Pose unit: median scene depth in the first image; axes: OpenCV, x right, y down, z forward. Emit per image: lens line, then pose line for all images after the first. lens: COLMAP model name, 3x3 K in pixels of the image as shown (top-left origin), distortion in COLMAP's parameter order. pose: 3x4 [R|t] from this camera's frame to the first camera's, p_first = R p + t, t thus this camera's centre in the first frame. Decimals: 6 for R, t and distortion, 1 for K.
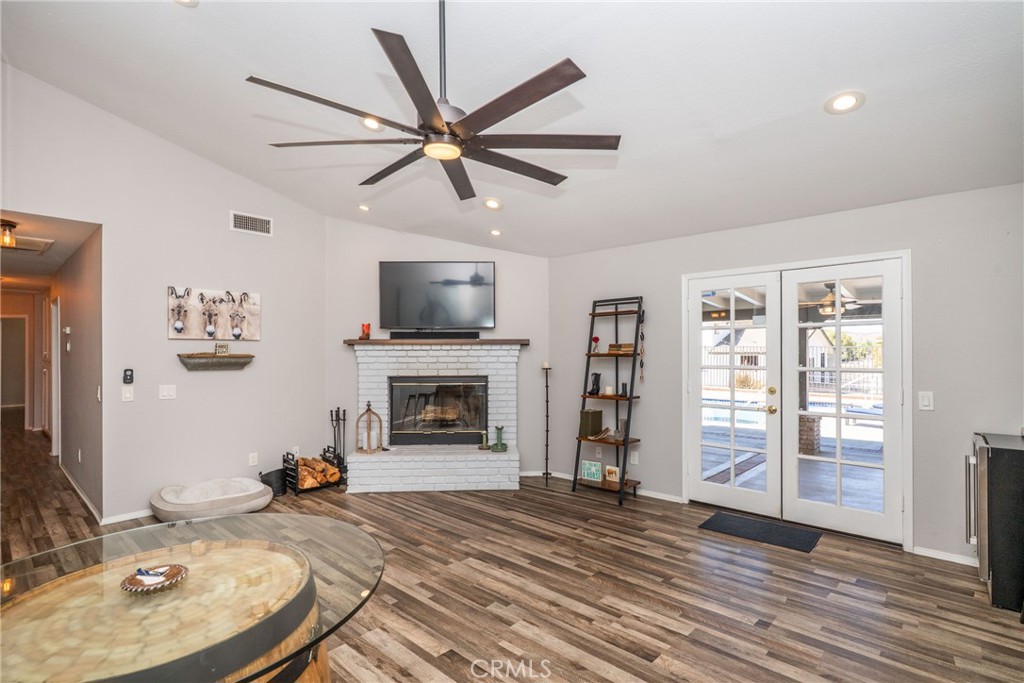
lens RADIAL K [[499.4, 0, 512.0], [0, 499.4, 341.5], [0, 0, 1]] dist [-0.001140, 0.000360]
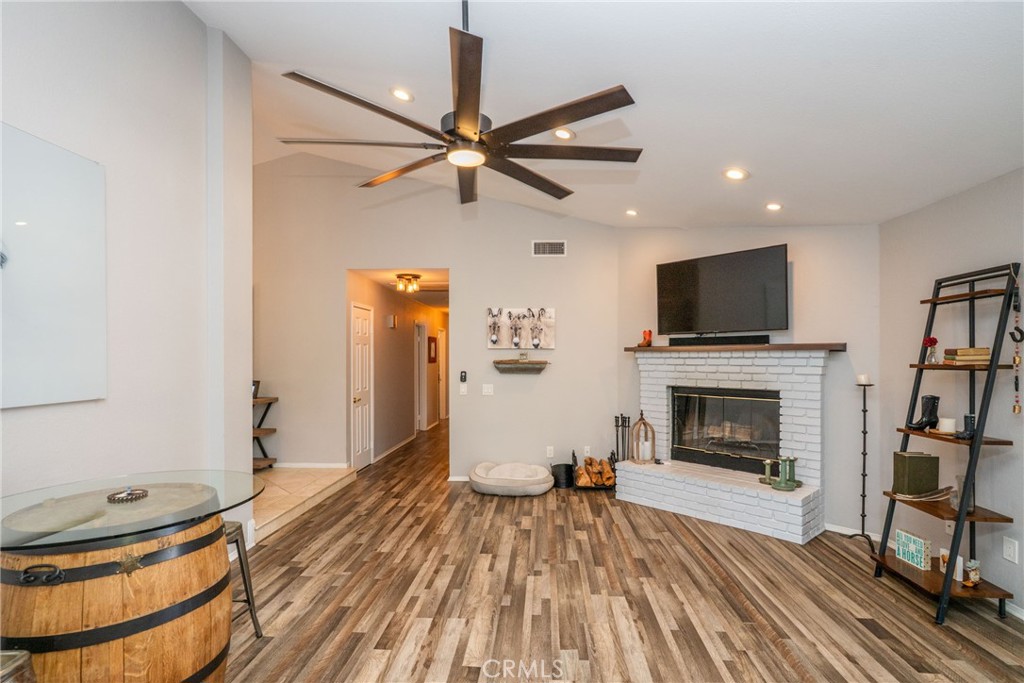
lens RADIAL K [[493.1, 0, 517.5], [0, 493.1, 355.0], [0, 0, 1]] dist [-0.000814, -0.000106]
pose [[0.638966, -0.001931, -0.769232, 0.313766], [0.012647, 0.999888, 0.007995, 0.001475], [0.769131, -0.014837, 0.638919, 0.214384]]
